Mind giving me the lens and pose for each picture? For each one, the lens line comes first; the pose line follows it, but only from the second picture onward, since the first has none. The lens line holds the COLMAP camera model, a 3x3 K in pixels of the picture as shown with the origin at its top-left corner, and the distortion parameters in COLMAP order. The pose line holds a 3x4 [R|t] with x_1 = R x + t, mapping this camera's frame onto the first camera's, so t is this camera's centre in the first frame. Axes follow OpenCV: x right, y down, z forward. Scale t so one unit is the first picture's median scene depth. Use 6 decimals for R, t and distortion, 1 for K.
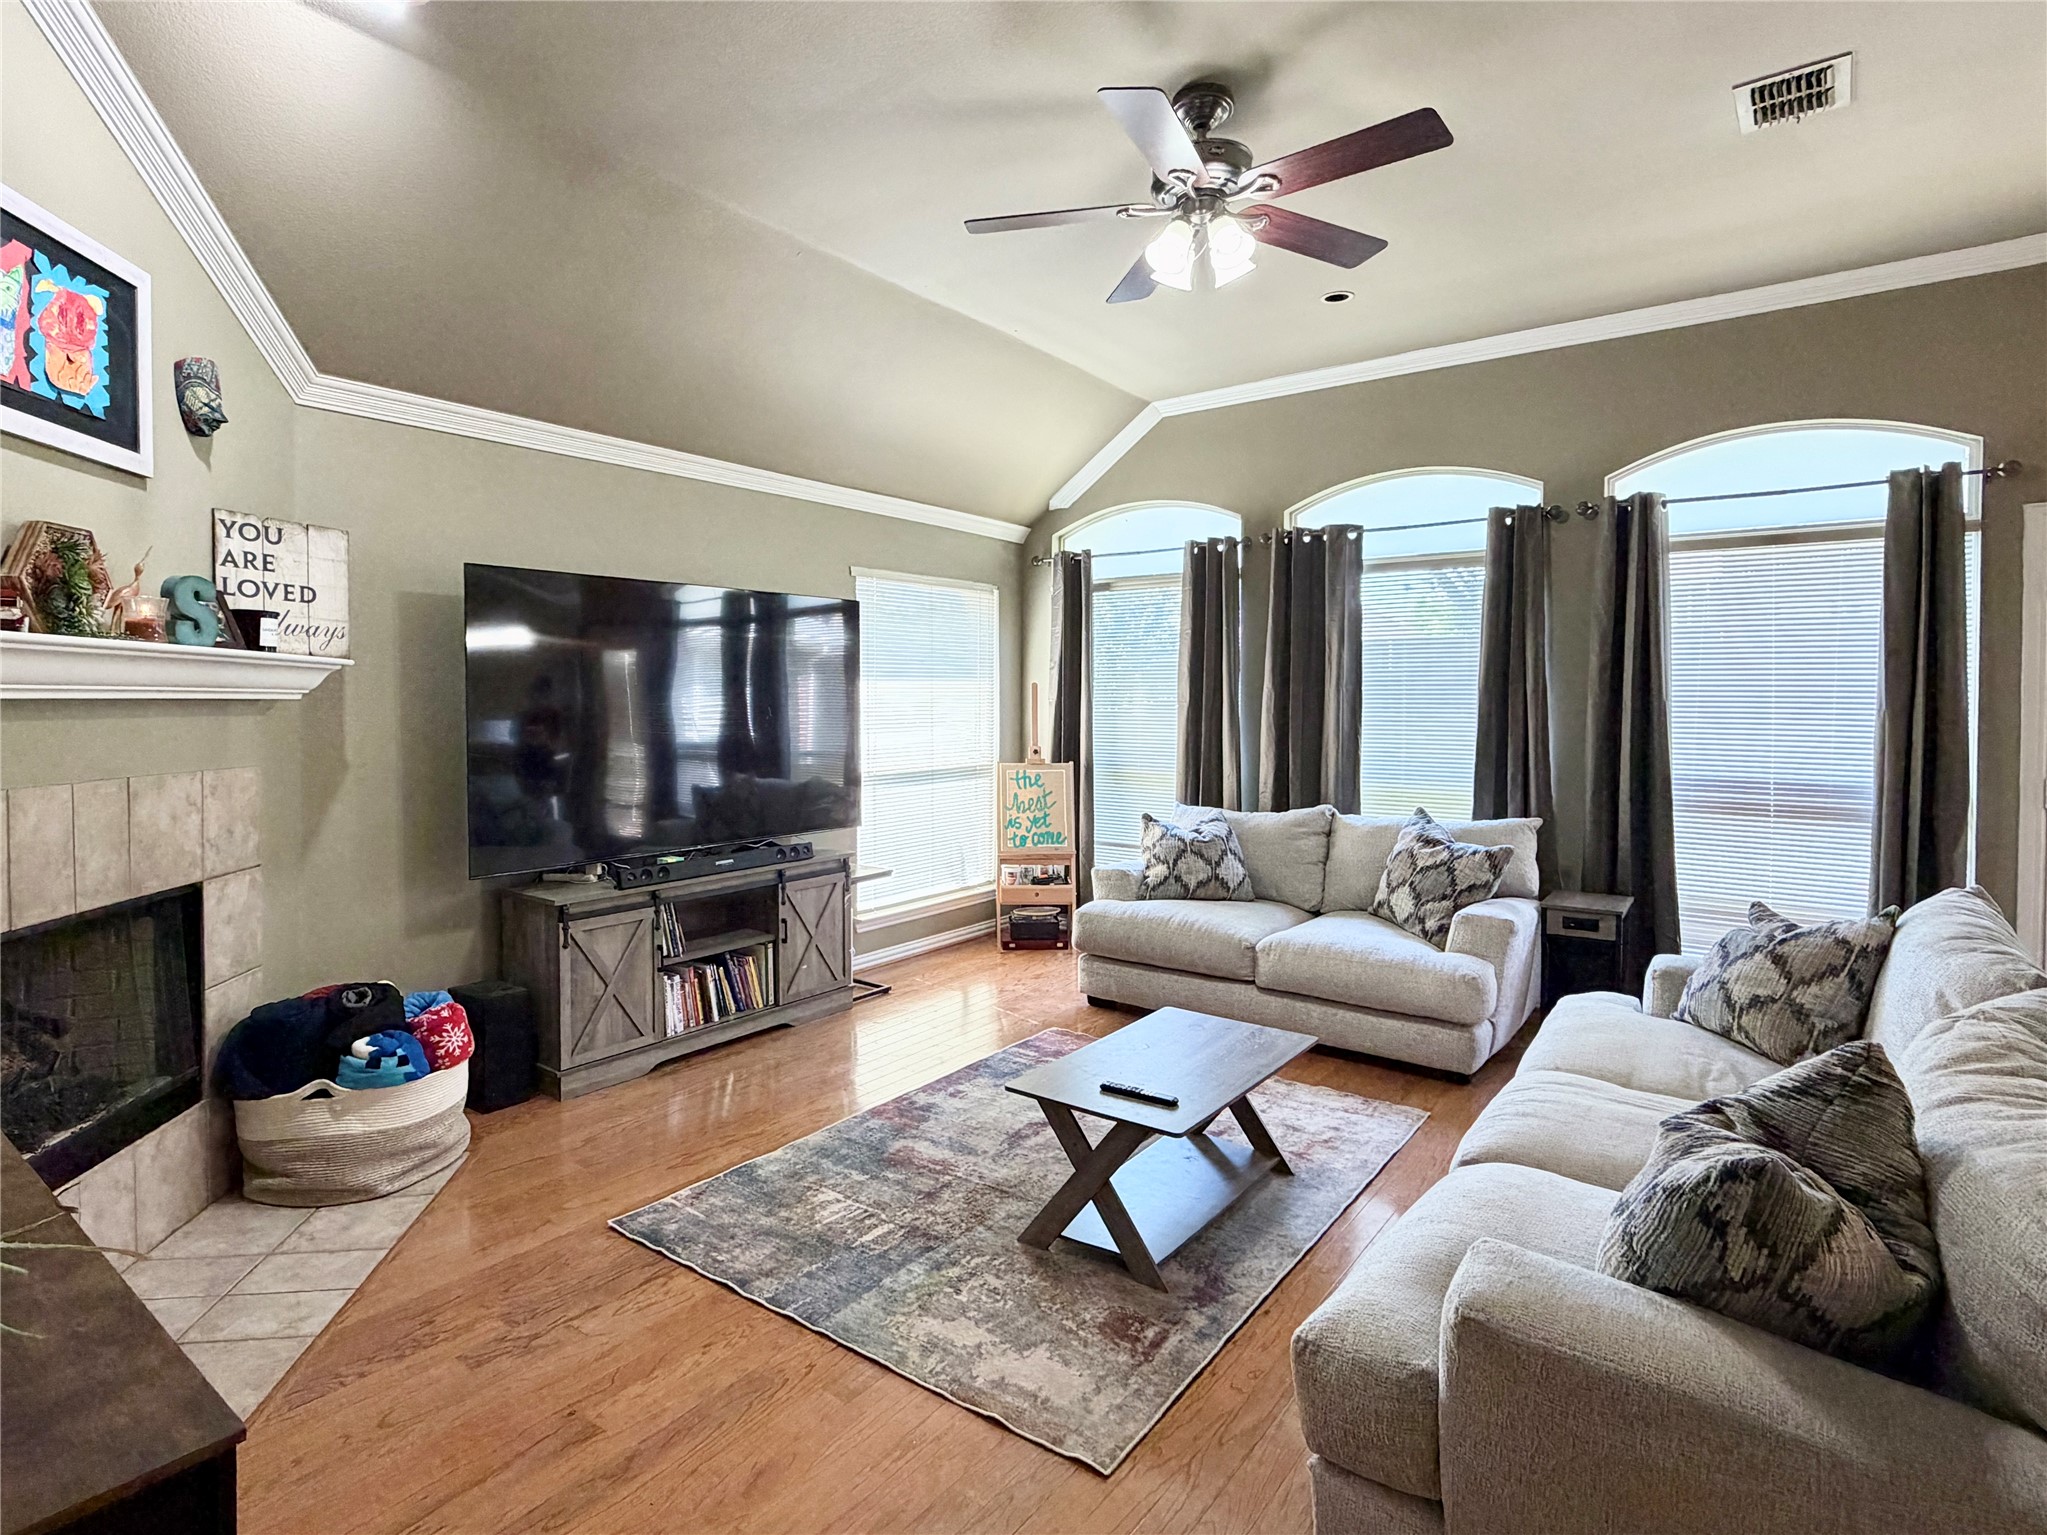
lens RADIAL K [[1087.9, 0, 966.6], [0, 1087.9, 730.5], [0, 0, 1]] dist [0.000755, 0.000531]
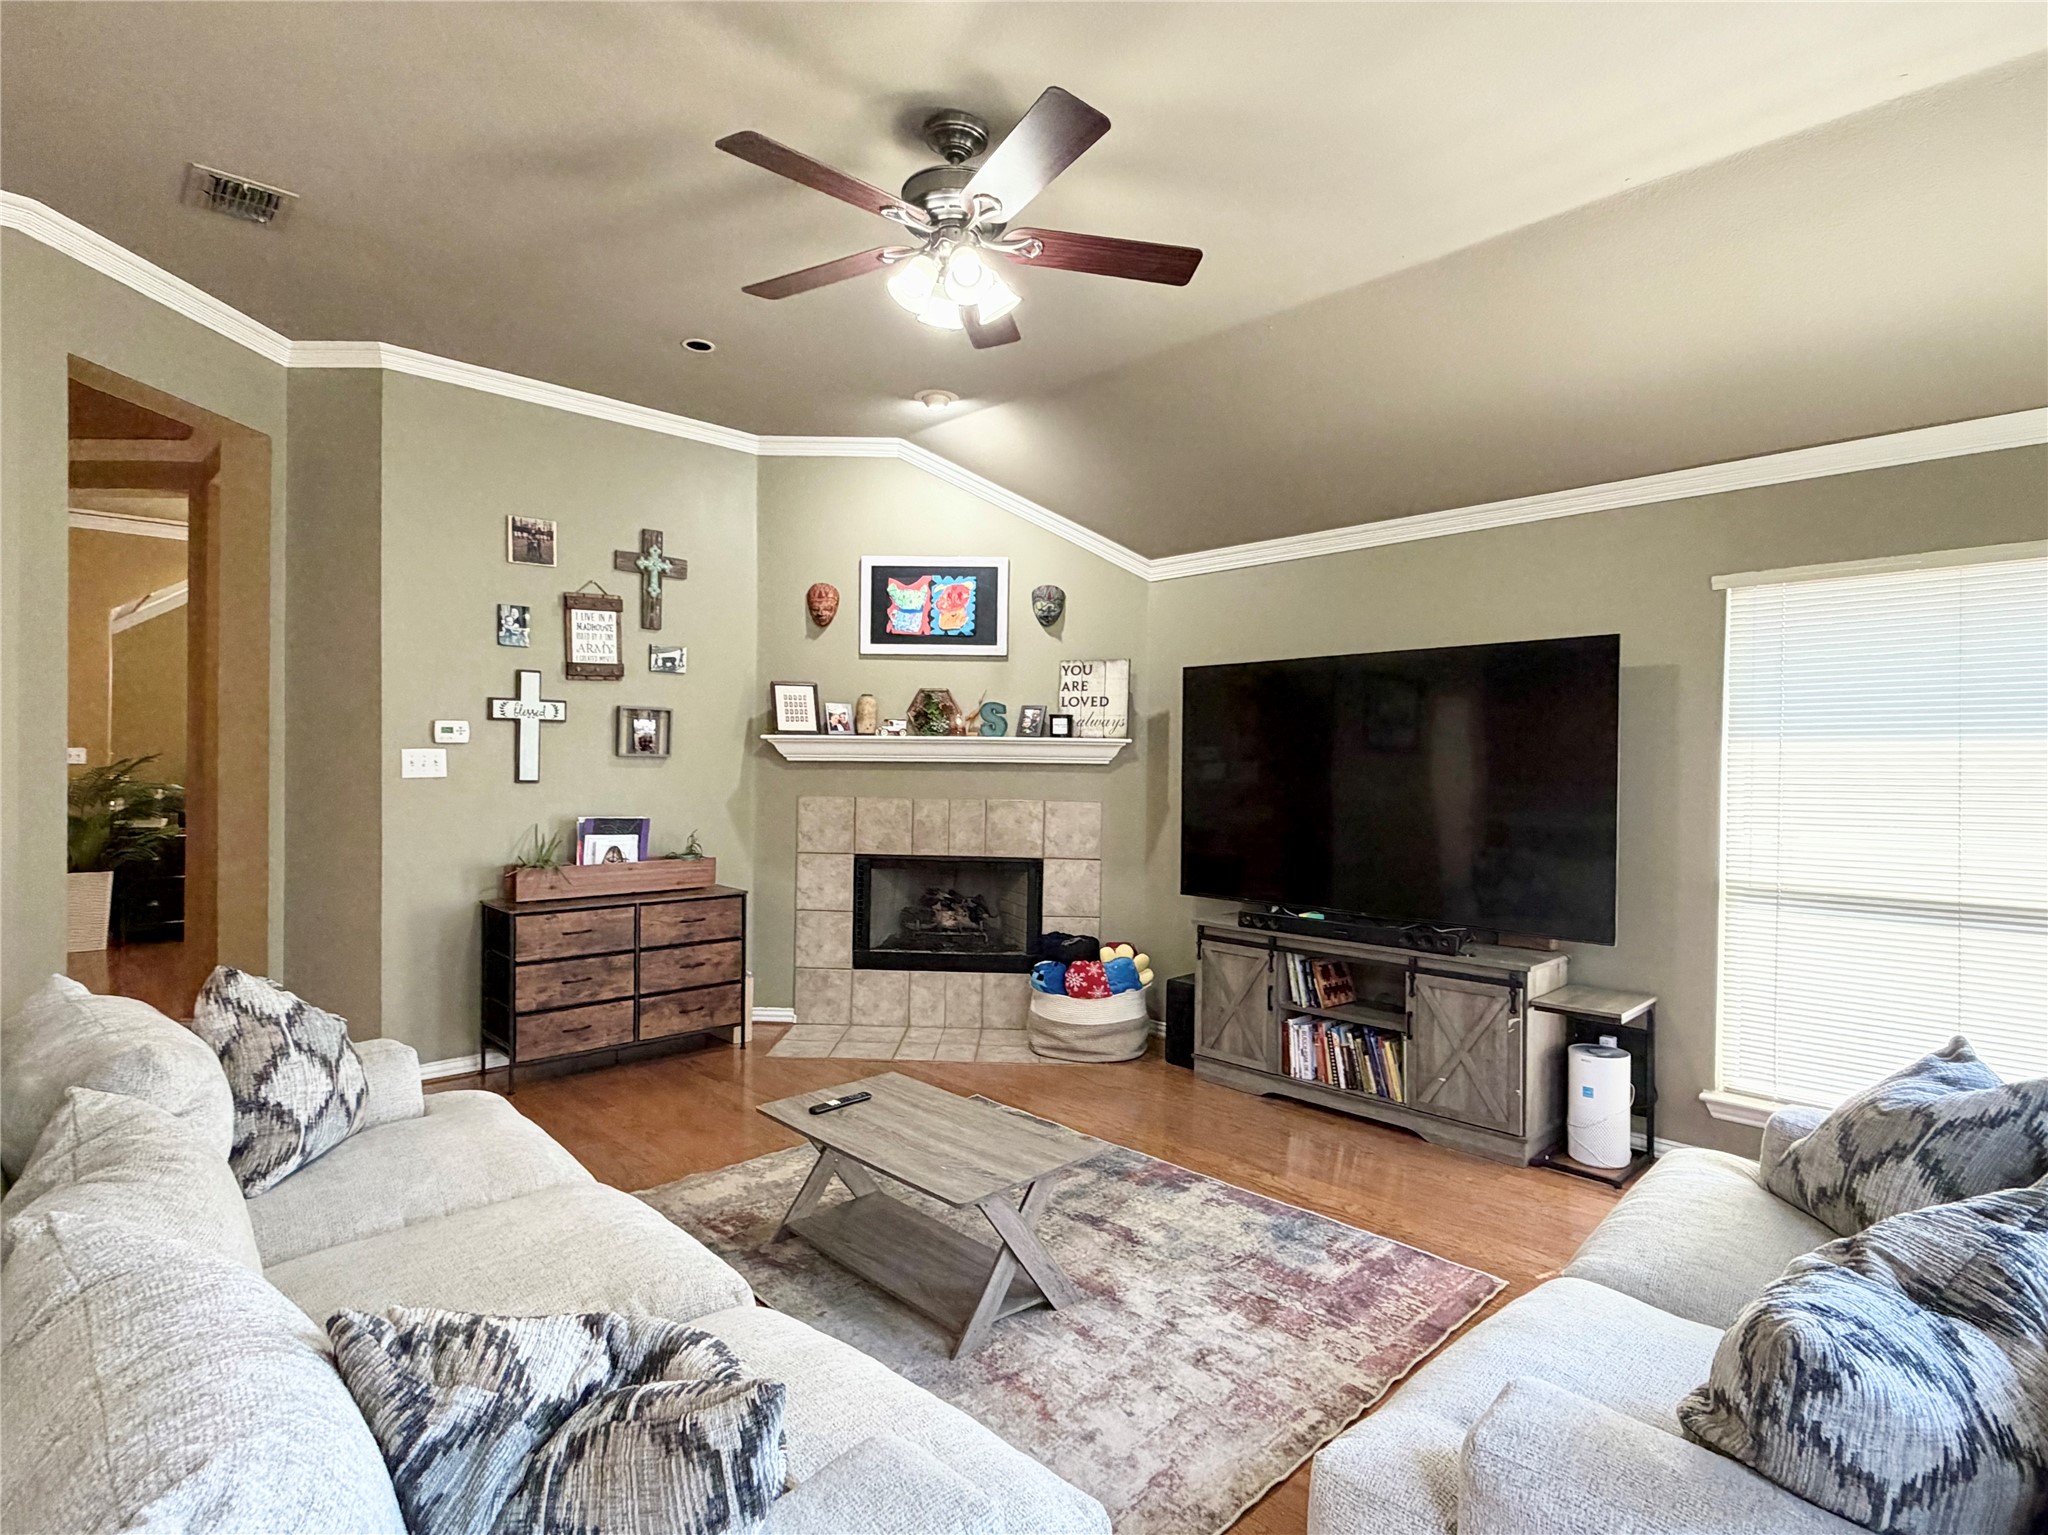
lens RADIAL K [[1062.5, 0, 1024.0], [0, 1062.5, 767.5], [0, 0, 1]] dist [0.001387, 0.000455]
pose [[-0.149329, 0.001674, -0.988786, 1.018631], [-0.040790, 0.999137, 0.007851, -0.029917], [0.987946, 0.041505, -0.149132, 1.104683]]
